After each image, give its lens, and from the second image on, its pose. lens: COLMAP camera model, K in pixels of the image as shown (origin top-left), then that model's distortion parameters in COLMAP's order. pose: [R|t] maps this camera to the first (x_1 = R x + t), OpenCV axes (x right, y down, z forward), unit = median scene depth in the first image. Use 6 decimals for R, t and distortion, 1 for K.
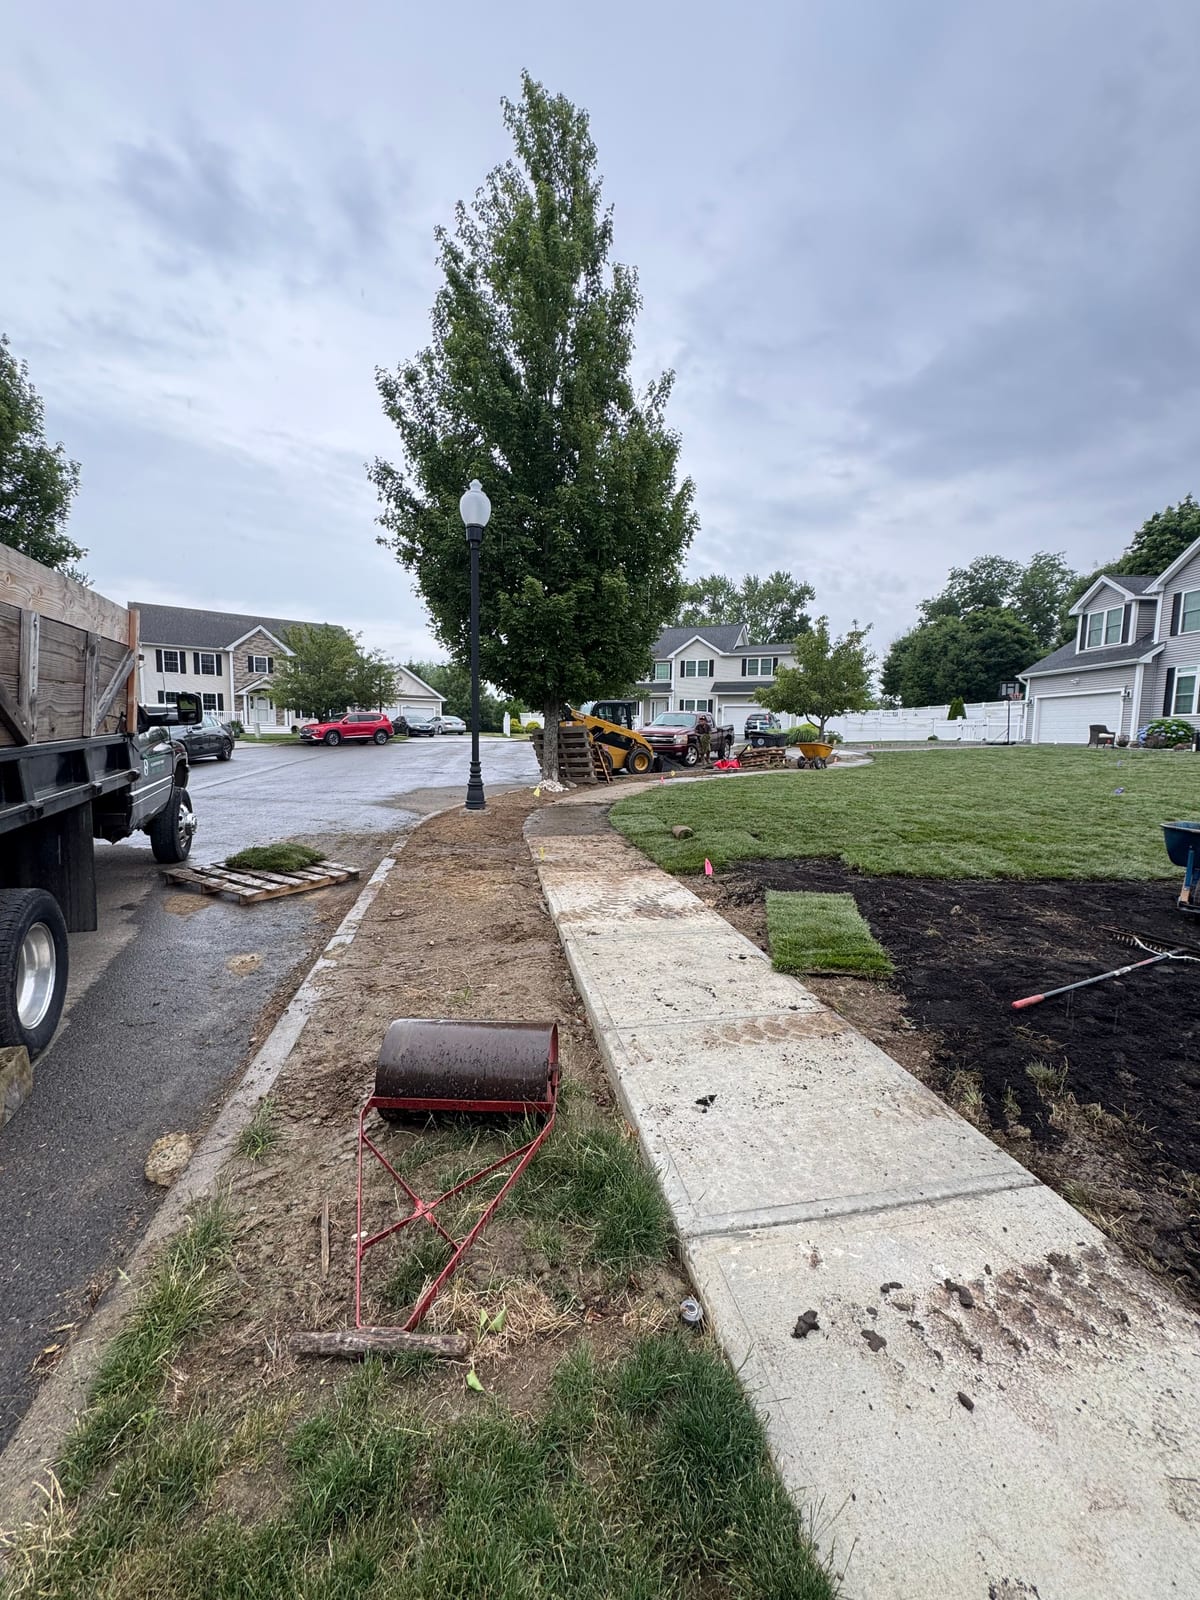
lens RADIAL K [[638.5, 0, 600.9], [0, 638.5, 785.1], [0, 0, 1]] dist [0.000637, 0.000083]
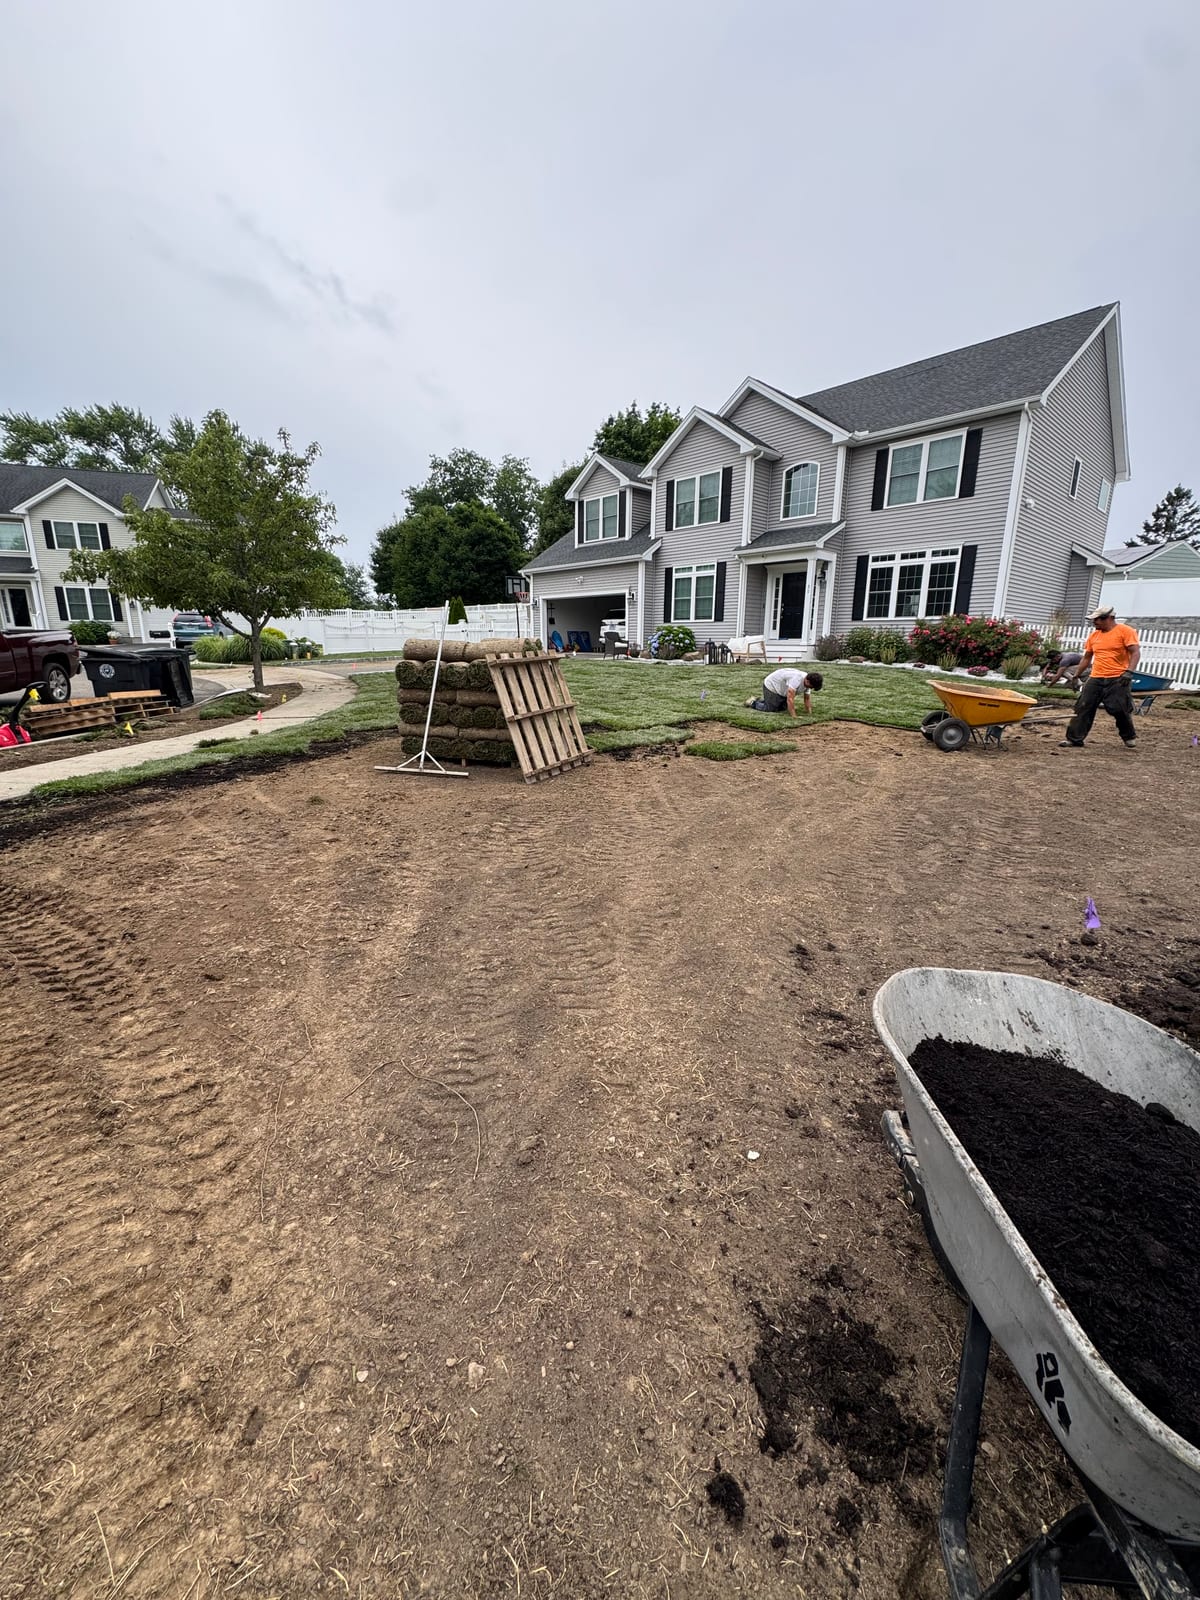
lens RADIAL K [[635.2, 0, 602.4], [0, 635.2, 797.7], [0, 0, 1]] dist [-0.002039, -0.000238]
pose [[0.742139, -0.169629, 0.648425, 0.098541], [0.058212, 0.980101, 0.189771, -0.021567], [-0.667713, -0.103090, 0.737246, 0.198293]]
